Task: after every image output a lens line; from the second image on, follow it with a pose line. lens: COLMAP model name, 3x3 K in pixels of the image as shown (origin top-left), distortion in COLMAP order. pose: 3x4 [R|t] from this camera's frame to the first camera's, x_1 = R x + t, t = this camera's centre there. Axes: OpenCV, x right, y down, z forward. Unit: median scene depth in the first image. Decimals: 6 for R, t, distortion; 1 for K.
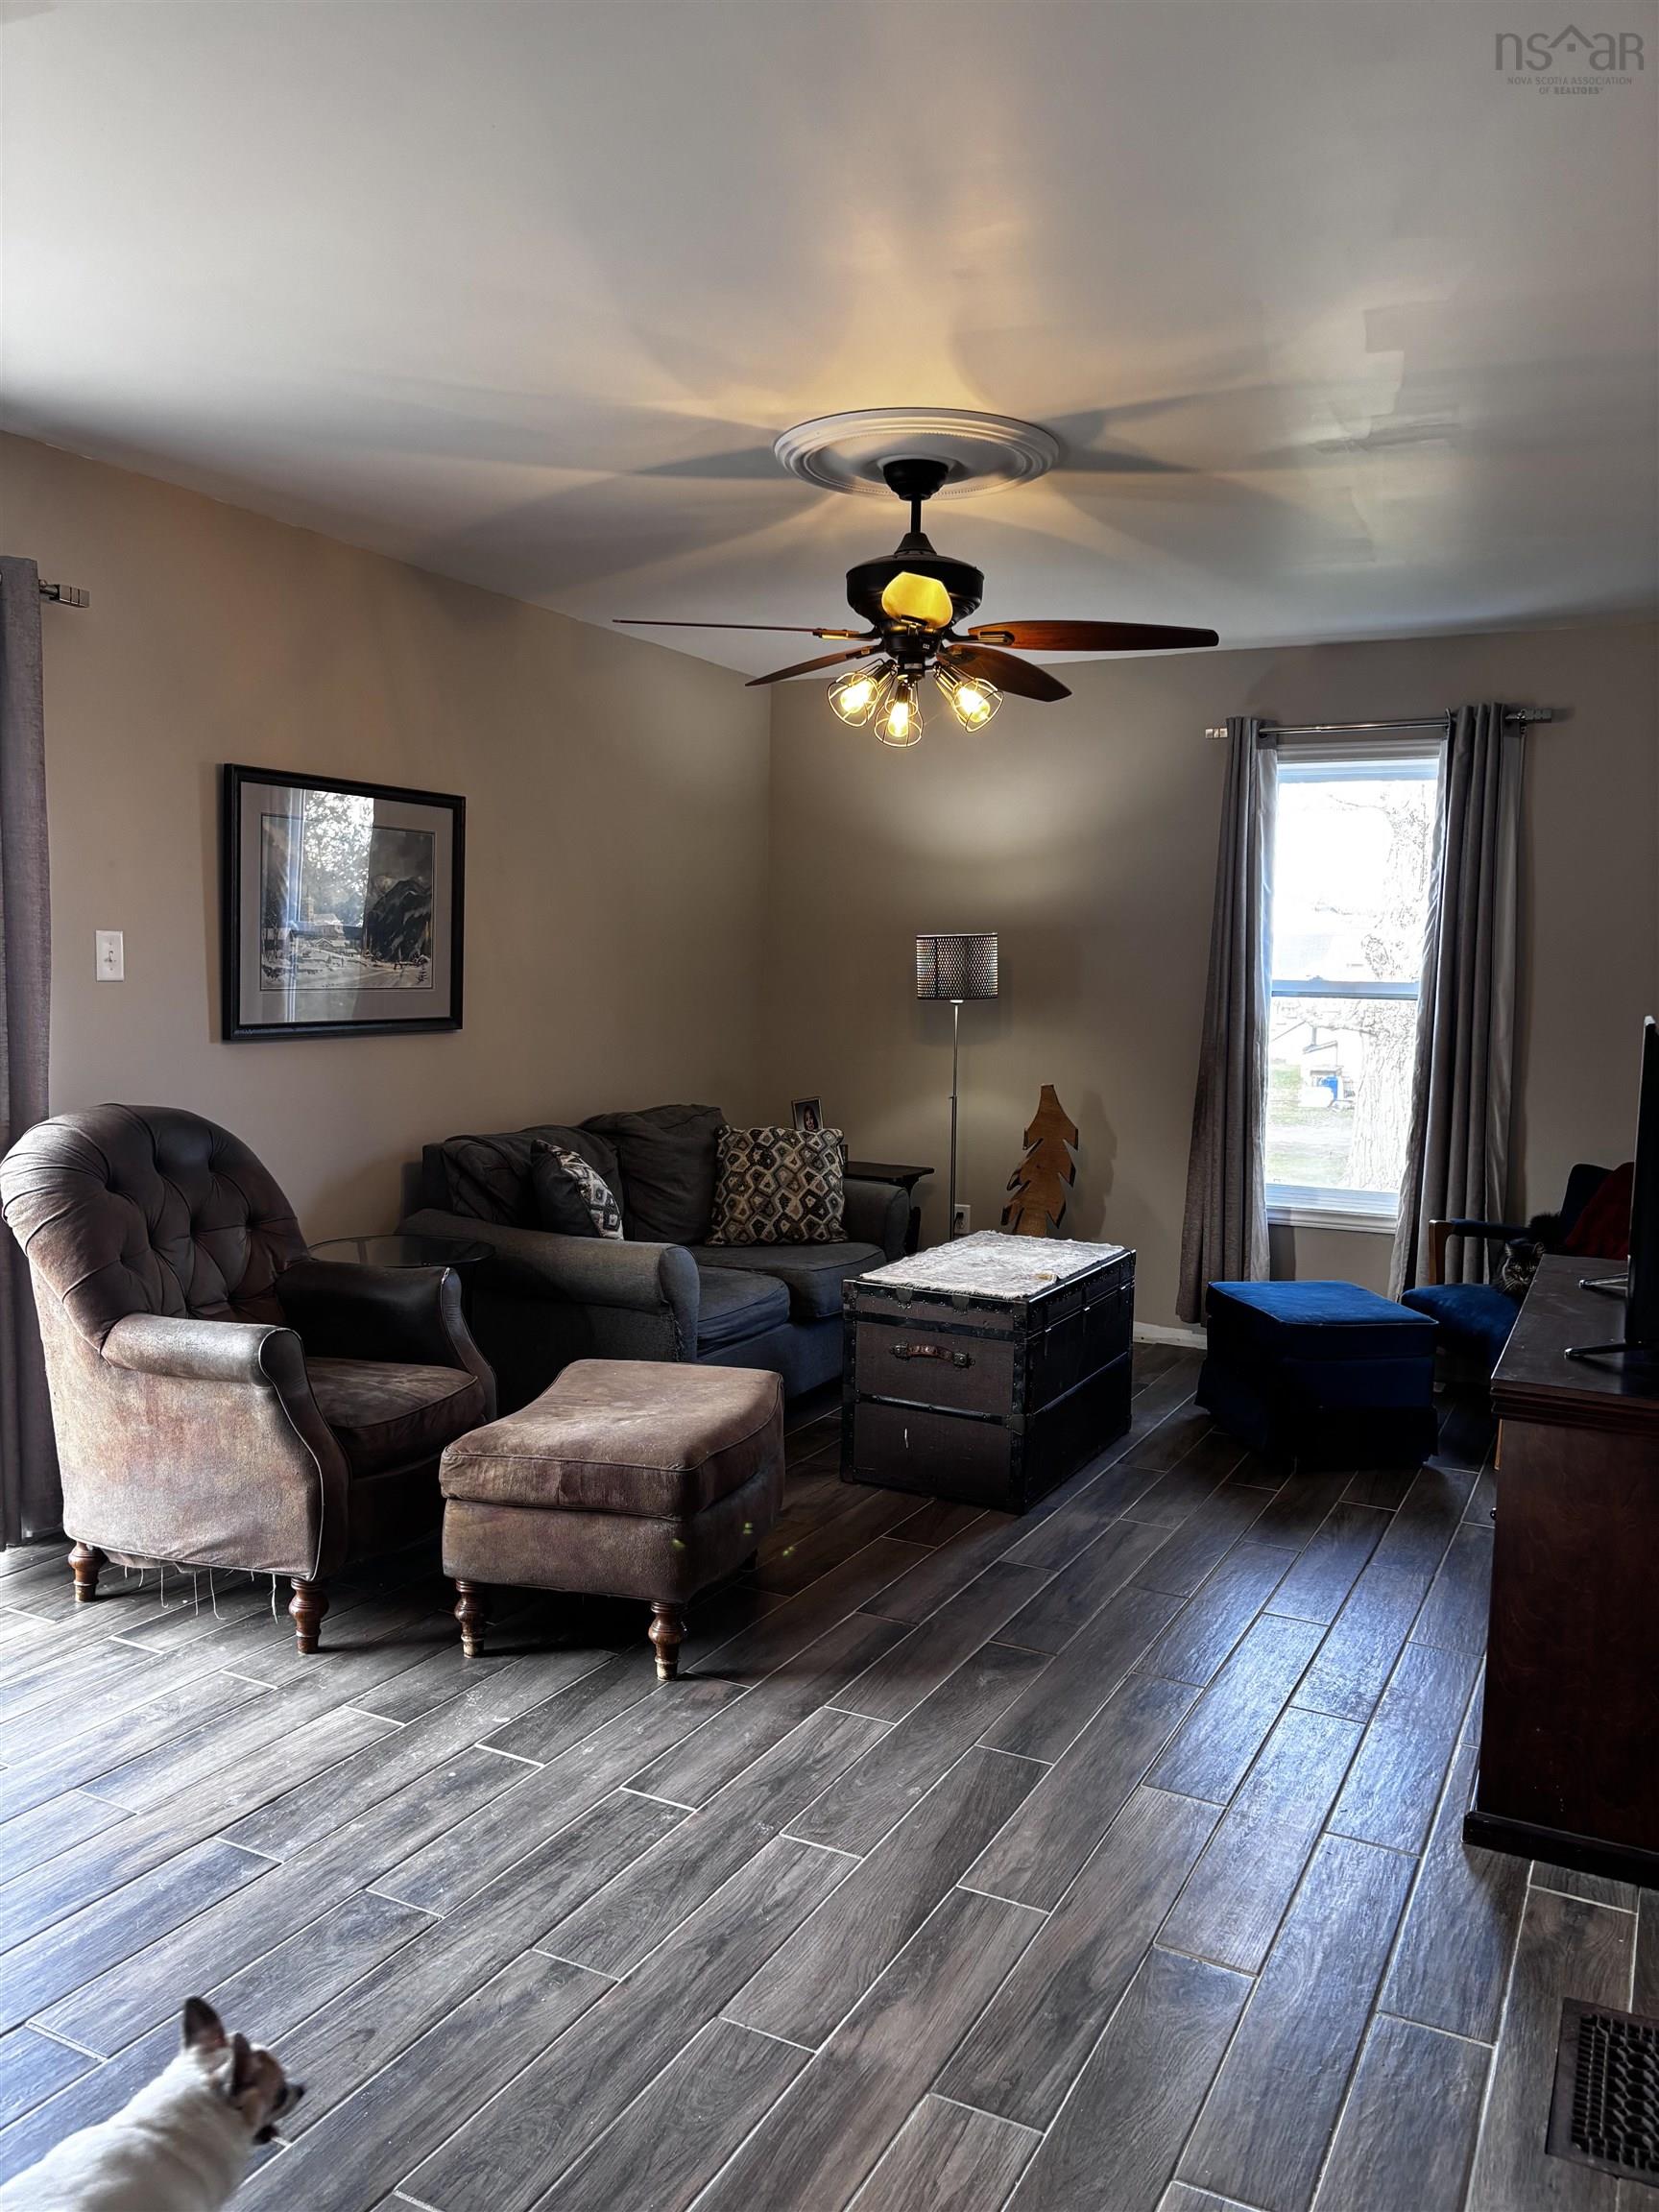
lens RADIAL K [[1691.5, 0, 829.5], [0, 1691.5, 1106.0], [0, 0, 1]] dist [0.003040, -0.005743]
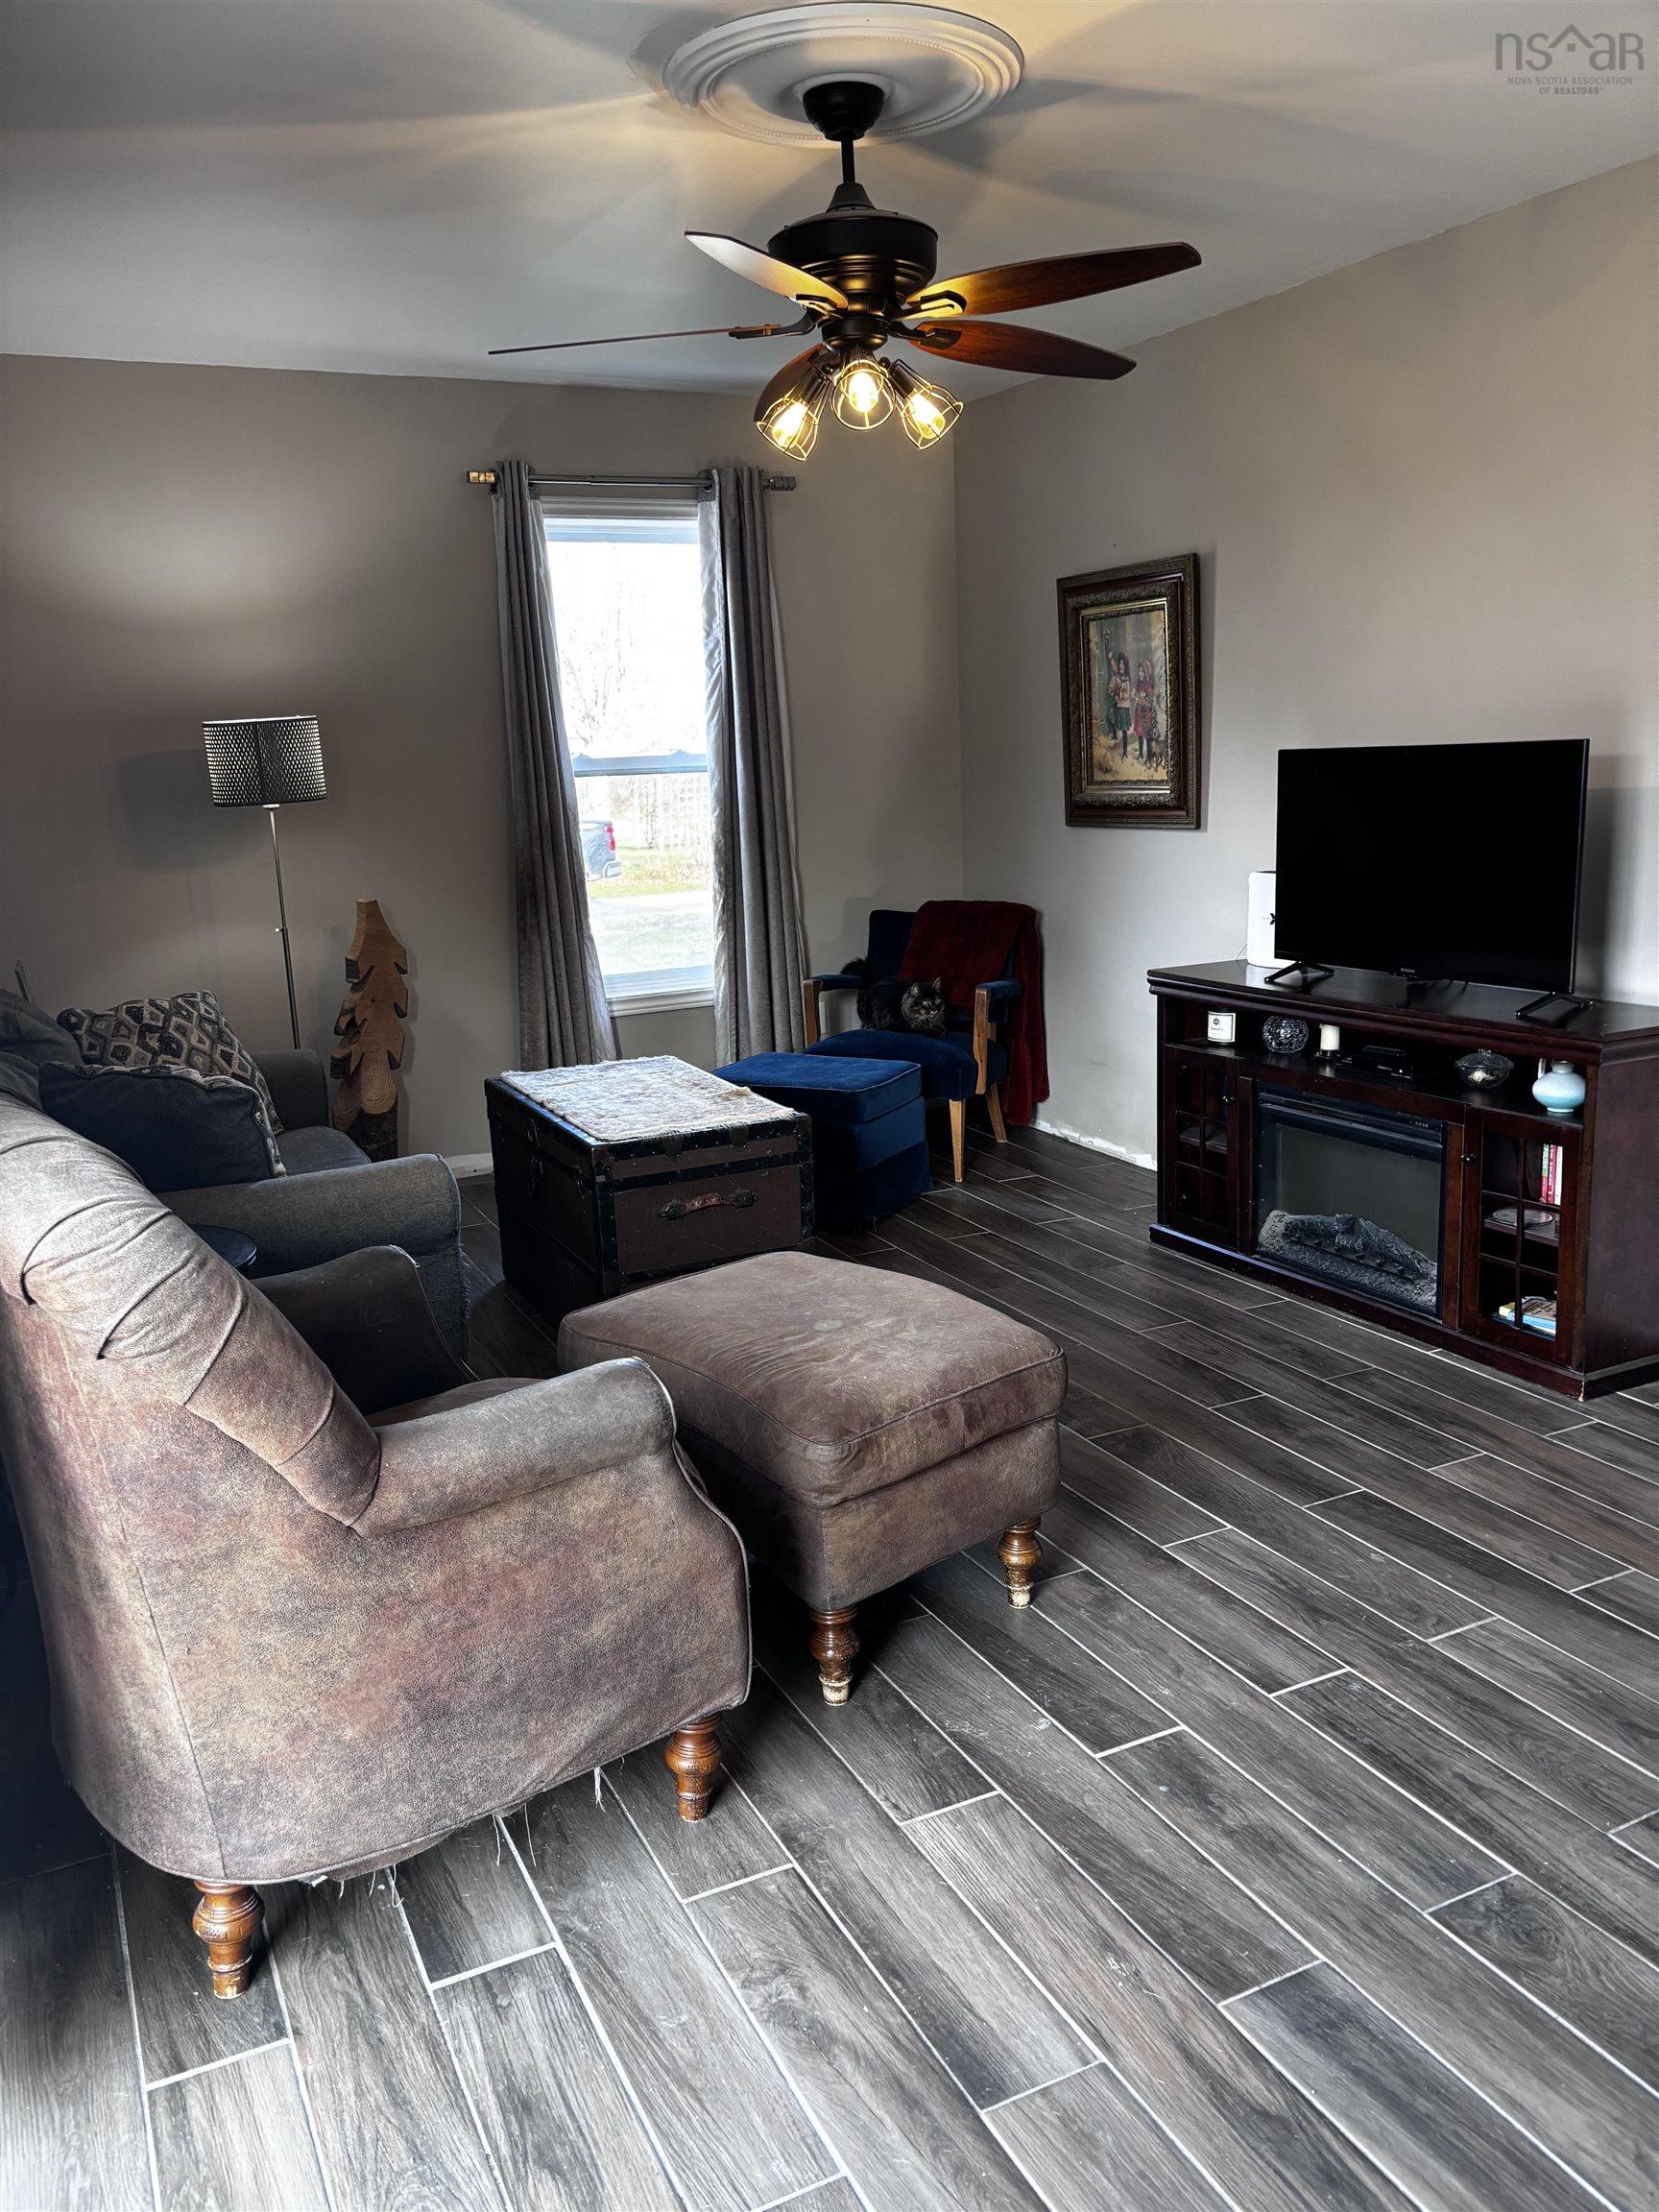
lens RADIAL K [[1691.5, 0, 829.5], [0, 1691.5, 1106.0], [0, 0, 1]] dist [0.003040, -0.005743]
pose [[0.598841, -0.213741, 0.771819, -0.731904], [0.124681, 0.976859, 0.173785, -0.056364], [-0.791103, -0.007838, 0.611633, 0.560401]]
